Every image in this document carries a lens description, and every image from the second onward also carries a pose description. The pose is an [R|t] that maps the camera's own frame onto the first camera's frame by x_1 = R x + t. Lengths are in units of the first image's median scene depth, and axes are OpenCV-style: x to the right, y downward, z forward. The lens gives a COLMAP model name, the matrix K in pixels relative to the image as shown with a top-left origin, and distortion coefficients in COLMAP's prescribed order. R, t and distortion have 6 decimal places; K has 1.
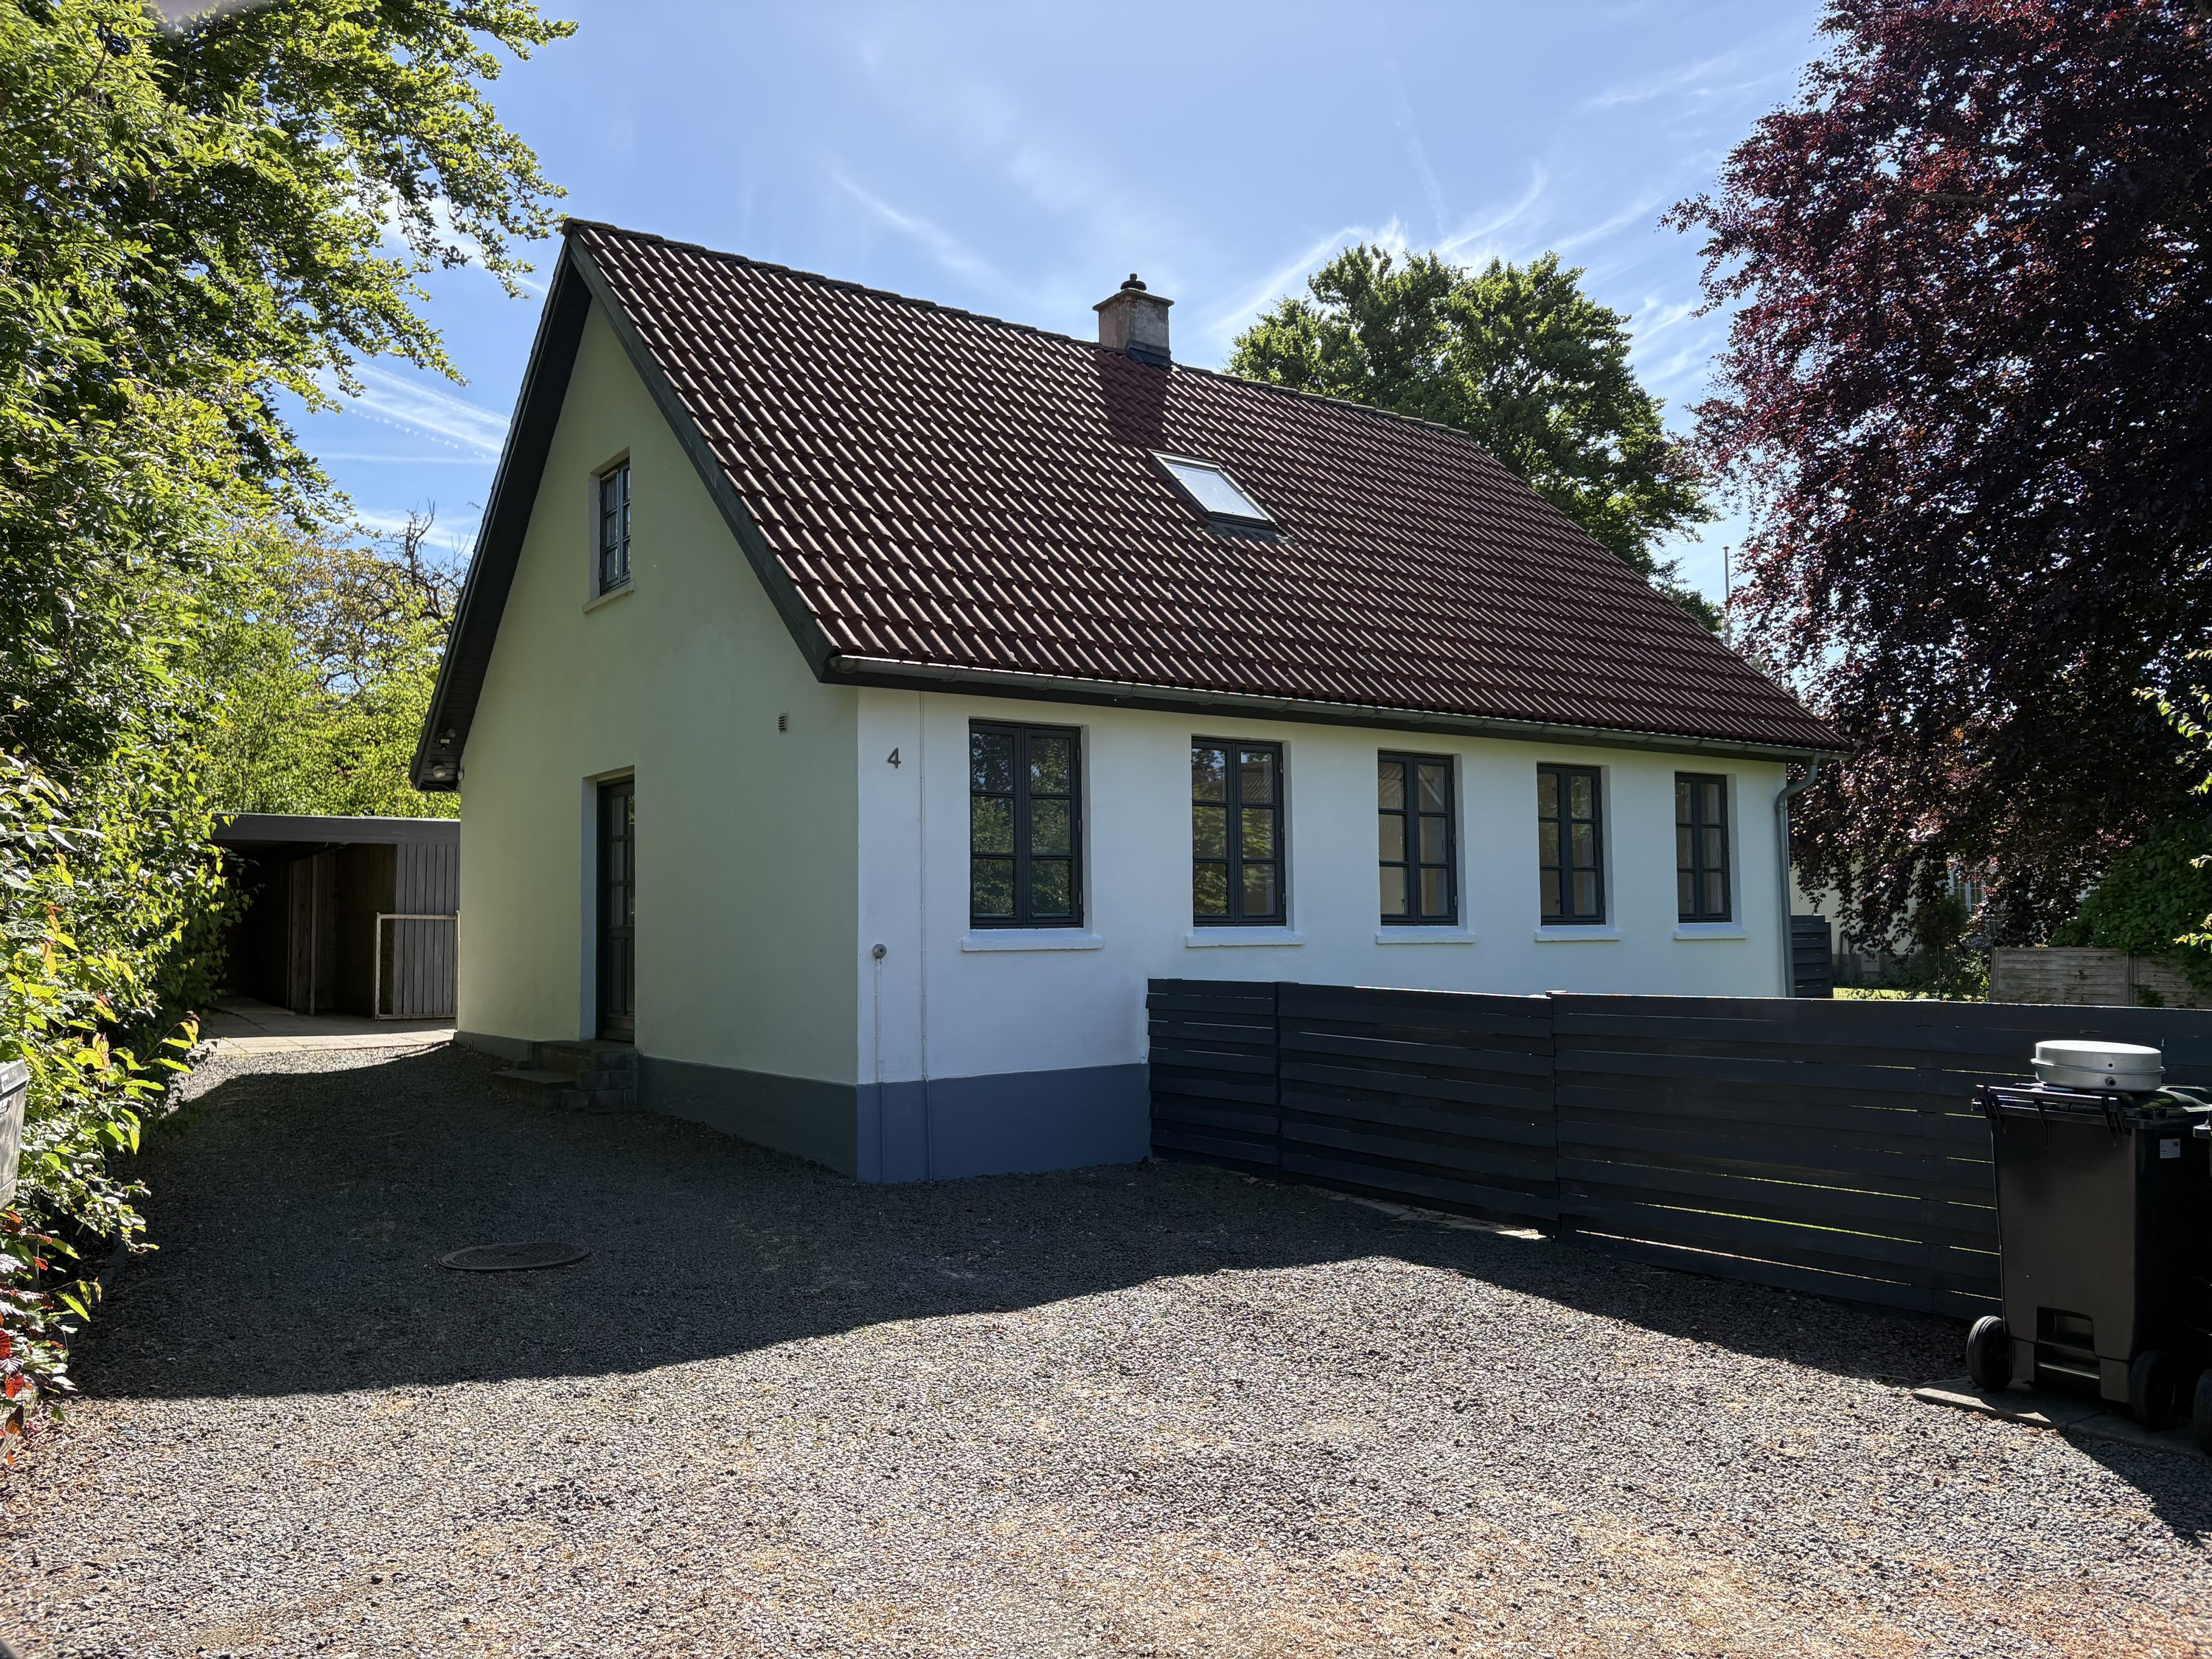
lens RADIAL K [[1670.7, 0, 1106.0], [0, 1670.7, 829.5], [0, 0, 1]] dist [0.076731, -0.096955]
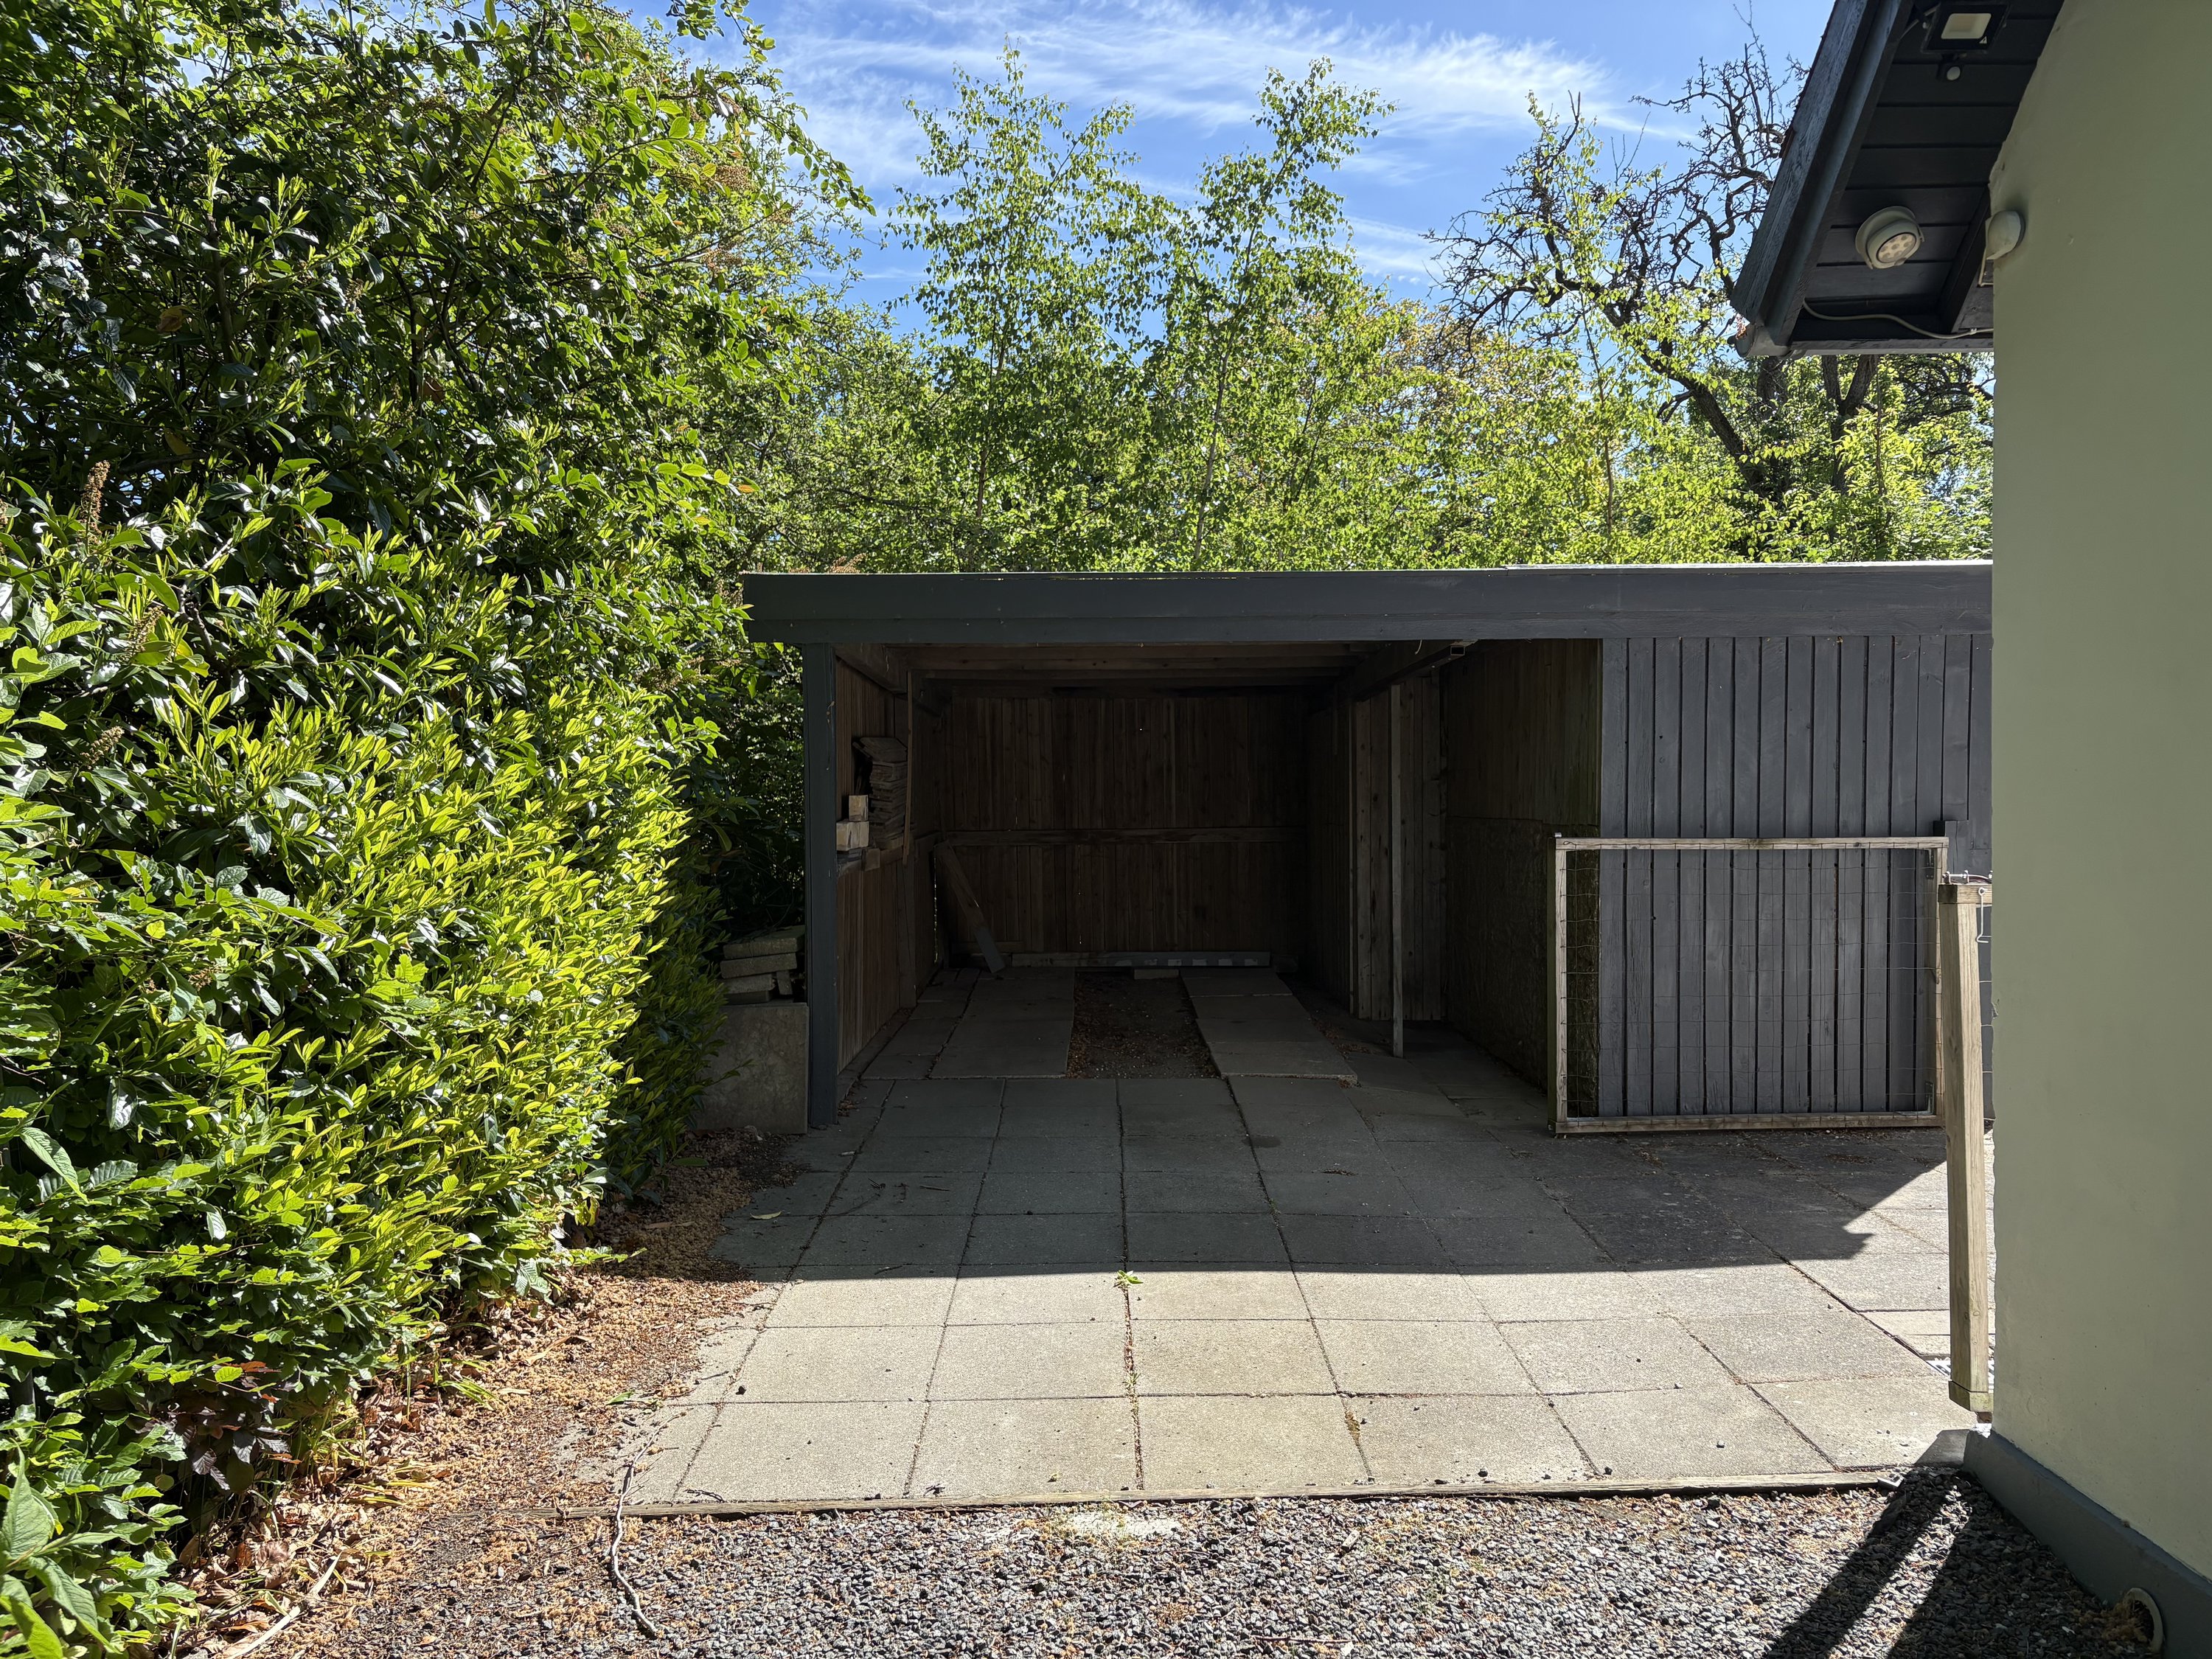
lens RADIAL K [[1670.7, 0, 1106.0], [0, 1670.7, 829.5], [0, 0, 1]] dist [0.076731, -0.096955]
pose [[0.813387, 0.015084, -0.581527, -0.301290], [0.039758, 0.995885, 0.081441, 0.016018], [0.580363, -0.089364, 0.809440, 0.656199]]
